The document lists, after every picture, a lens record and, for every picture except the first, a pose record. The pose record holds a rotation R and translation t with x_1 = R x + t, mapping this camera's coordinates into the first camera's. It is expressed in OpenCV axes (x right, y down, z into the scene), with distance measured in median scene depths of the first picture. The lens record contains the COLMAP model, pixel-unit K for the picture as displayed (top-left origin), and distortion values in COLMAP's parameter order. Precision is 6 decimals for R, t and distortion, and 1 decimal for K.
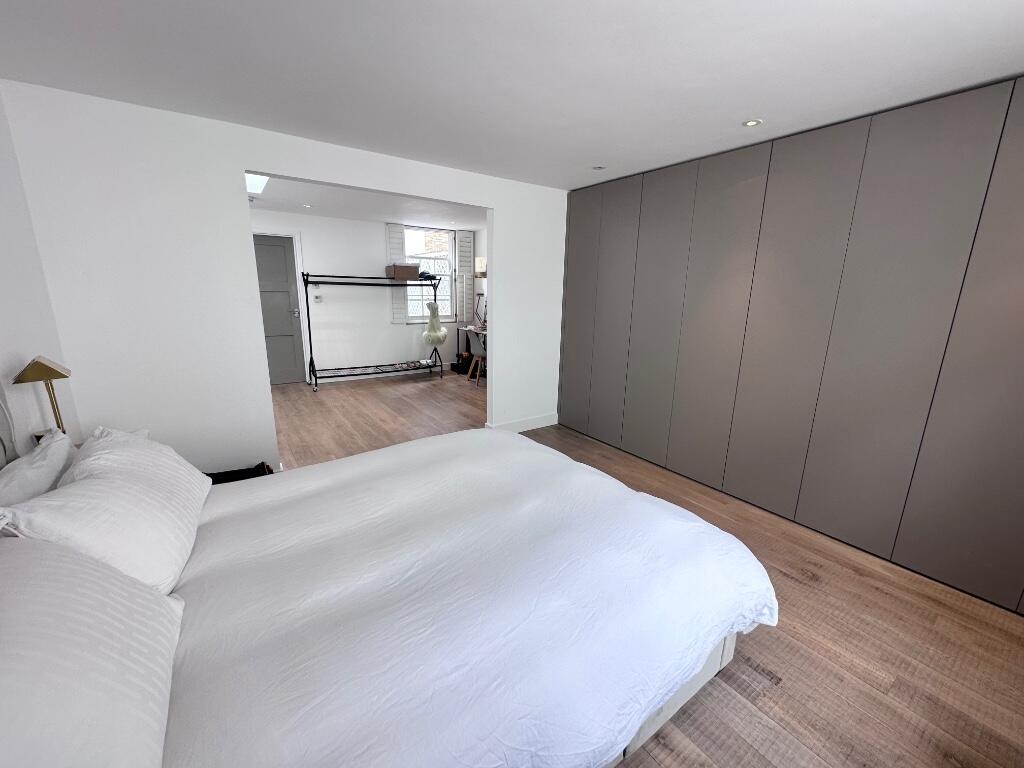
lens RADIAL K [[412.3, 0, 512.0], [0, 412.3, 384.0], [0, 0, 1]] dist [-0.001190, -0.000106]
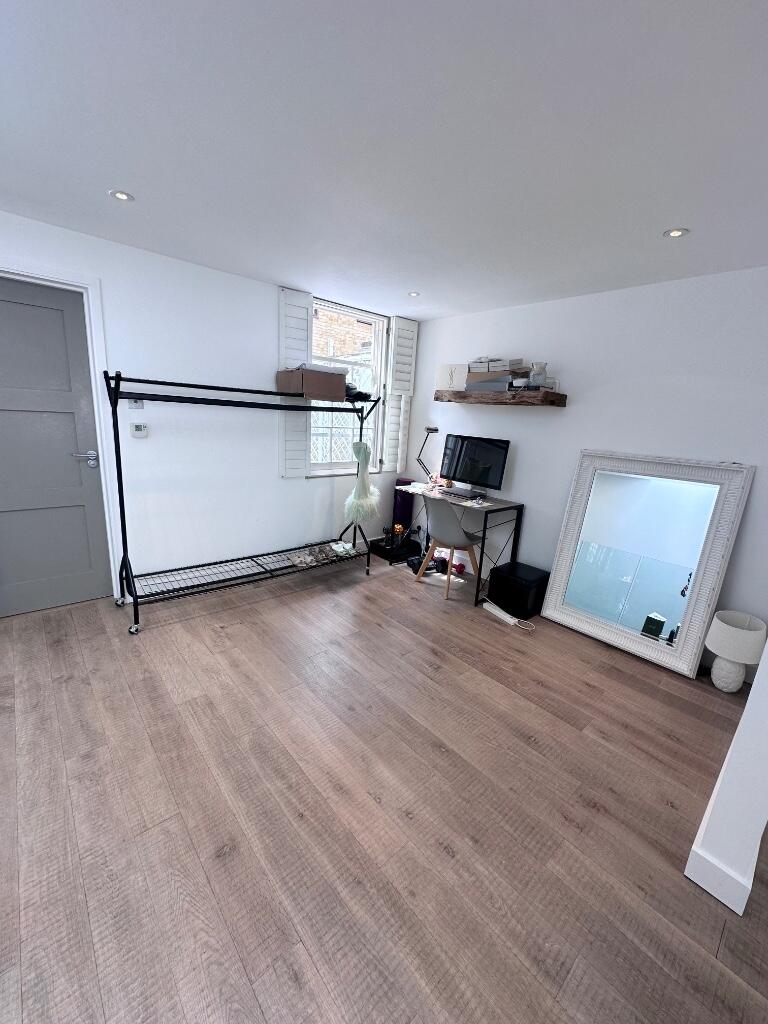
lens RADIAL K [[412.3, 0, 384.0], [0, 412.3, 512.0], [0, 0, 1]] dist [-0.001190, -0.000106]
pose [[0.992364, 0.012900, 0.122667, -0.242845], [-0.014424, 0.999829, 0.011546, -0.119226], [-0.122497, -0.013227, 0.992381, 0.480717]]
